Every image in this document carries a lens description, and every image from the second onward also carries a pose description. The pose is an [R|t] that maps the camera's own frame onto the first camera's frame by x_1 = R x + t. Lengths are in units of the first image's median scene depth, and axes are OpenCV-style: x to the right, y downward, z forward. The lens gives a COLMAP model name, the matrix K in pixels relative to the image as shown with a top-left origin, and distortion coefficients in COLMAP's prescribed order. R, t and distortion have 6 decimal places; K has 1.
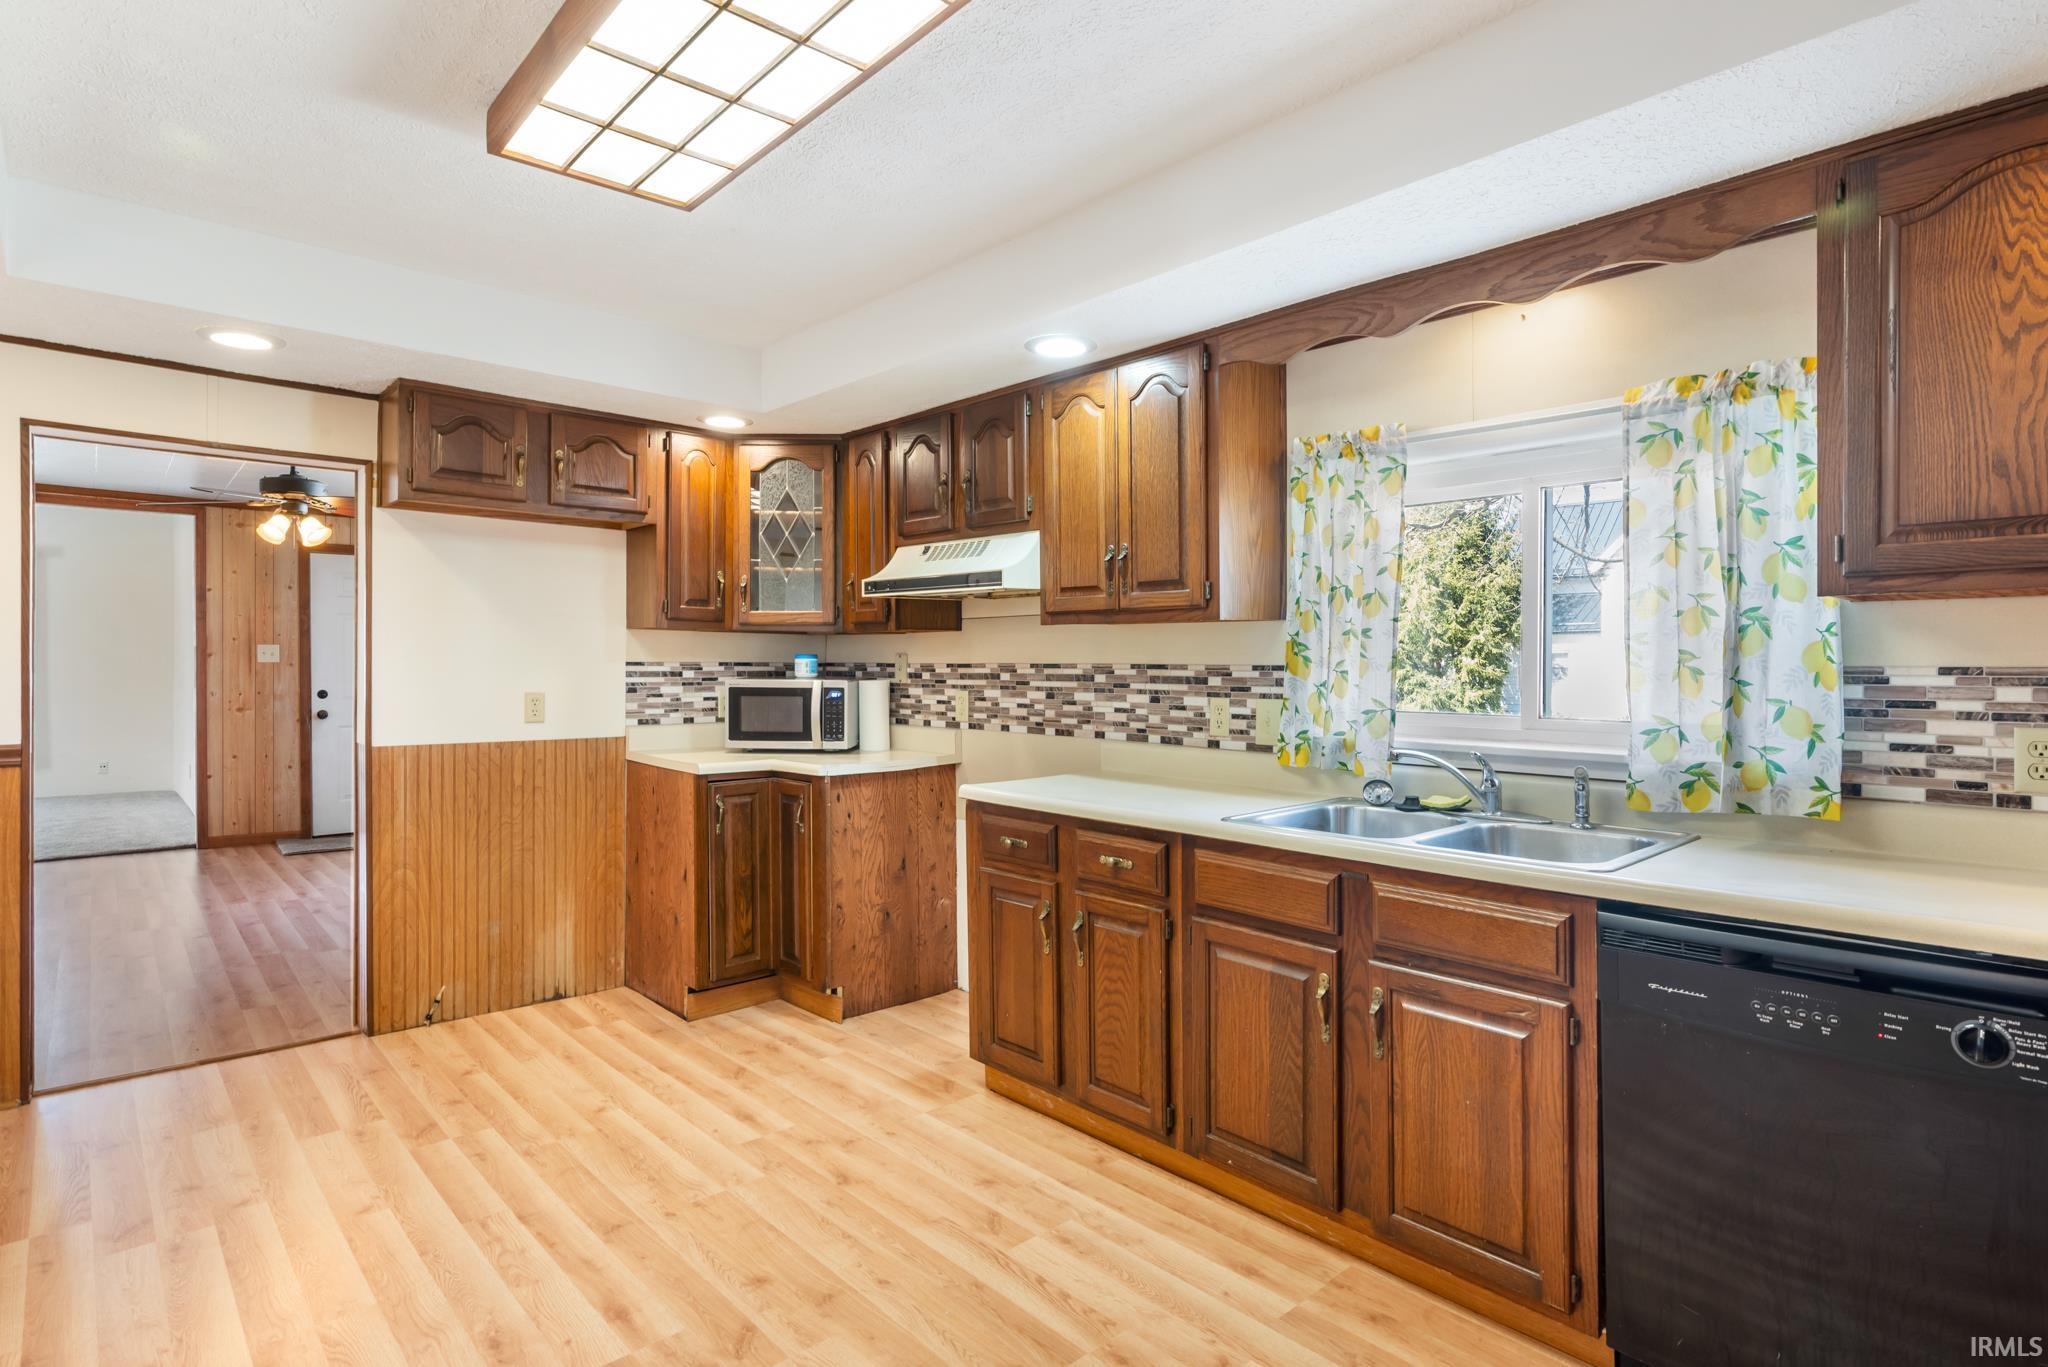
lens RADIAL K [[1044.7, 0, 1018.2], [0, 1044.7, 672.4], [0, 0, 1]] dist [0.004462, -0.000896]
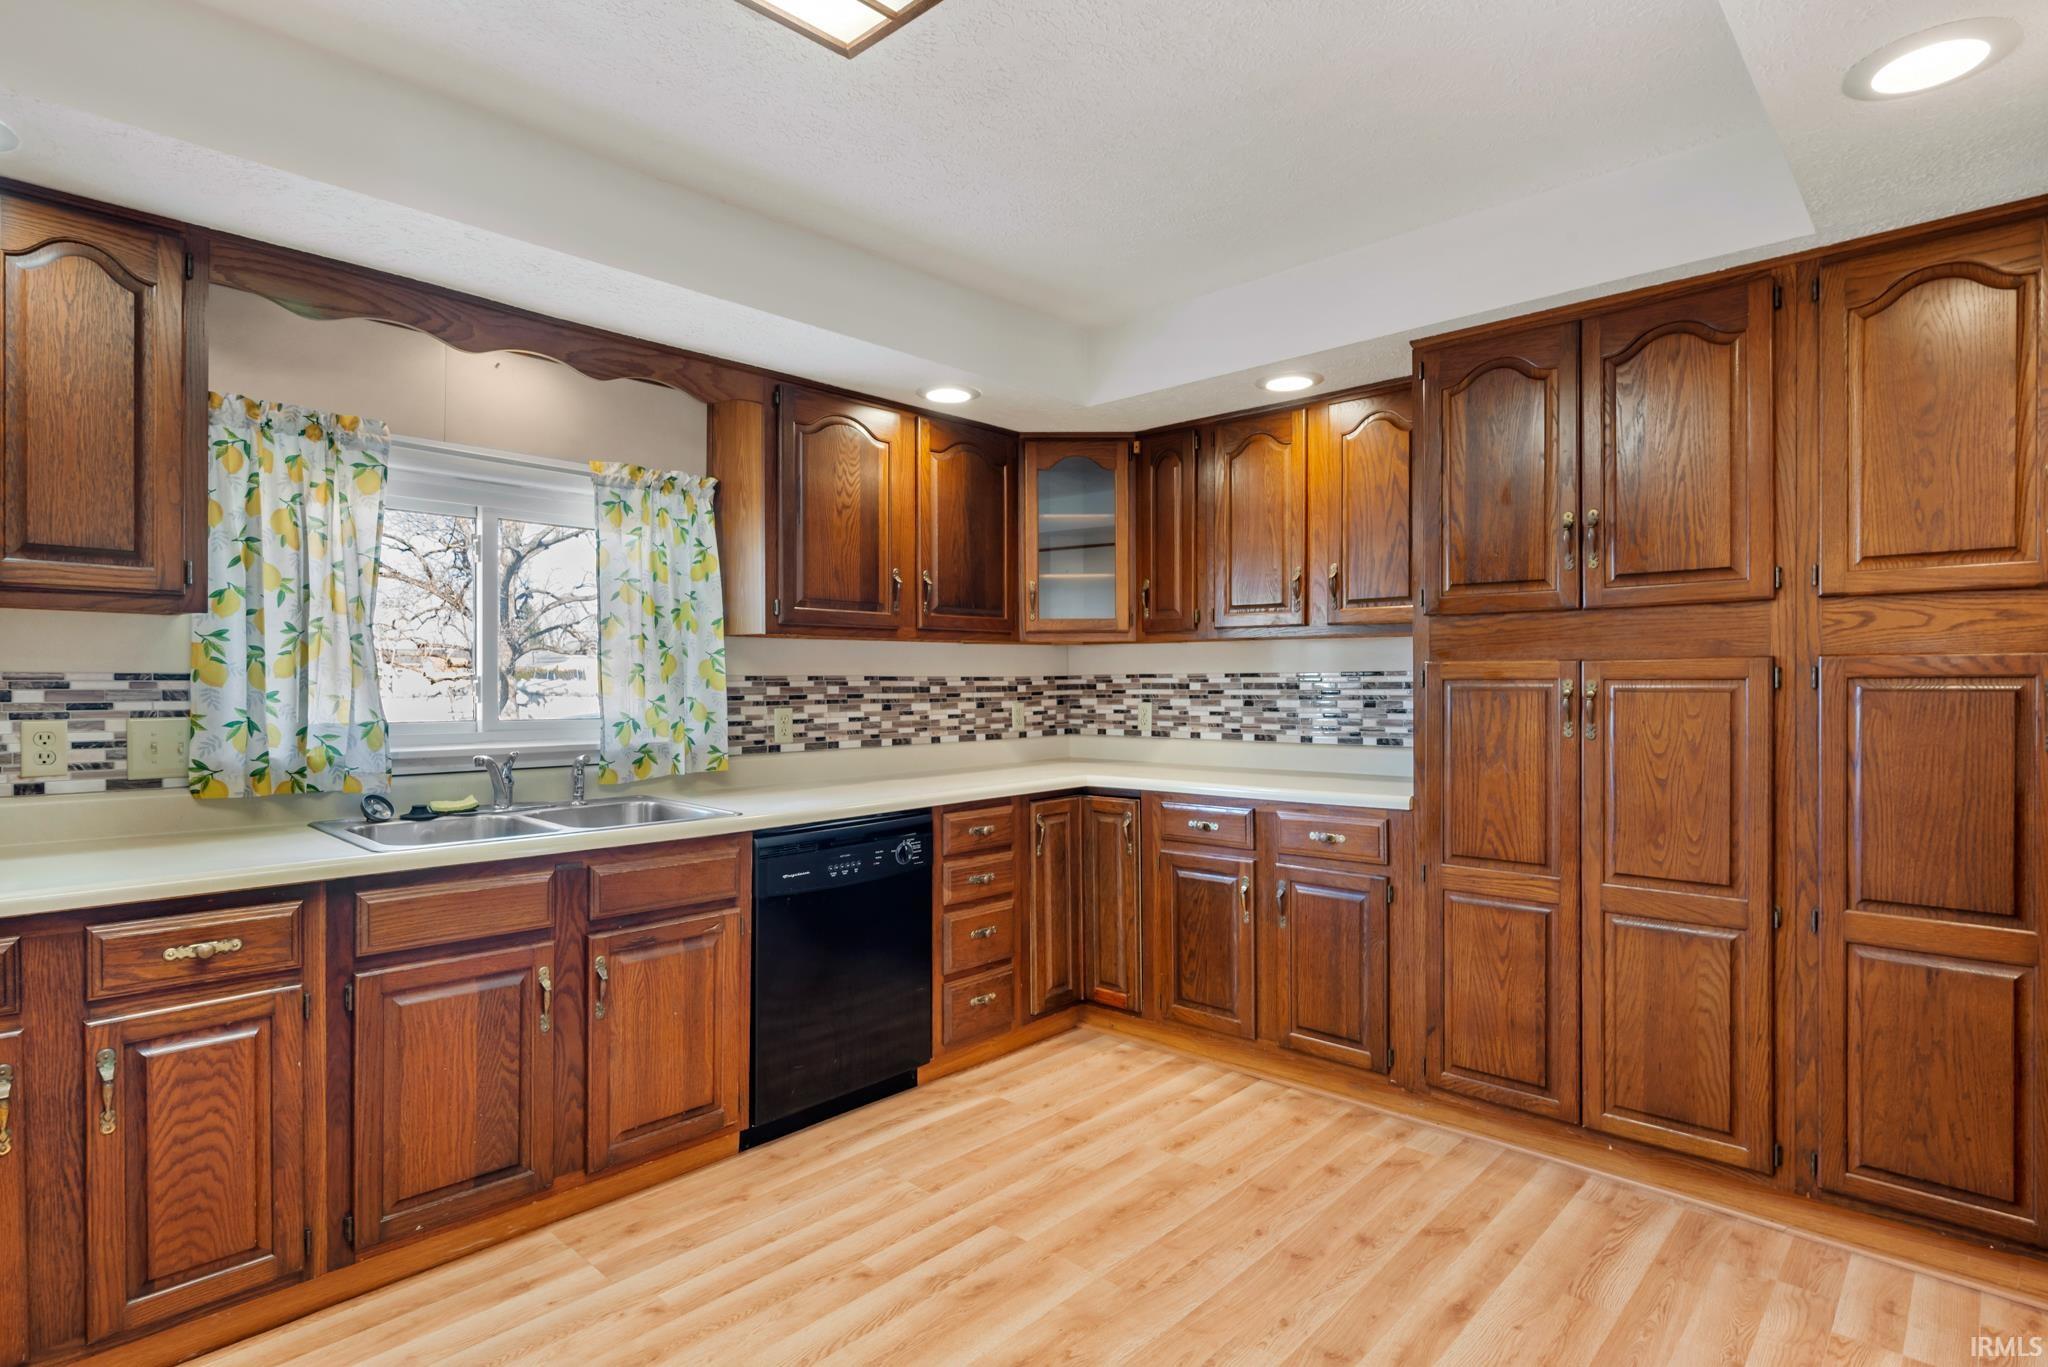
lens RADIAL K [[1044.7, 0, 1031.0], [0, 1044.7, 695.2], [0, 0, 1]] dist [0.004462, -0.000896]
pose [[-0.079430, -0.019918, 0.996641, -0.631836], [0.002340, 0.999794, 0.020168, -0.005161], [-0.996838, 0.003934, -0.079367, 0.474367]]
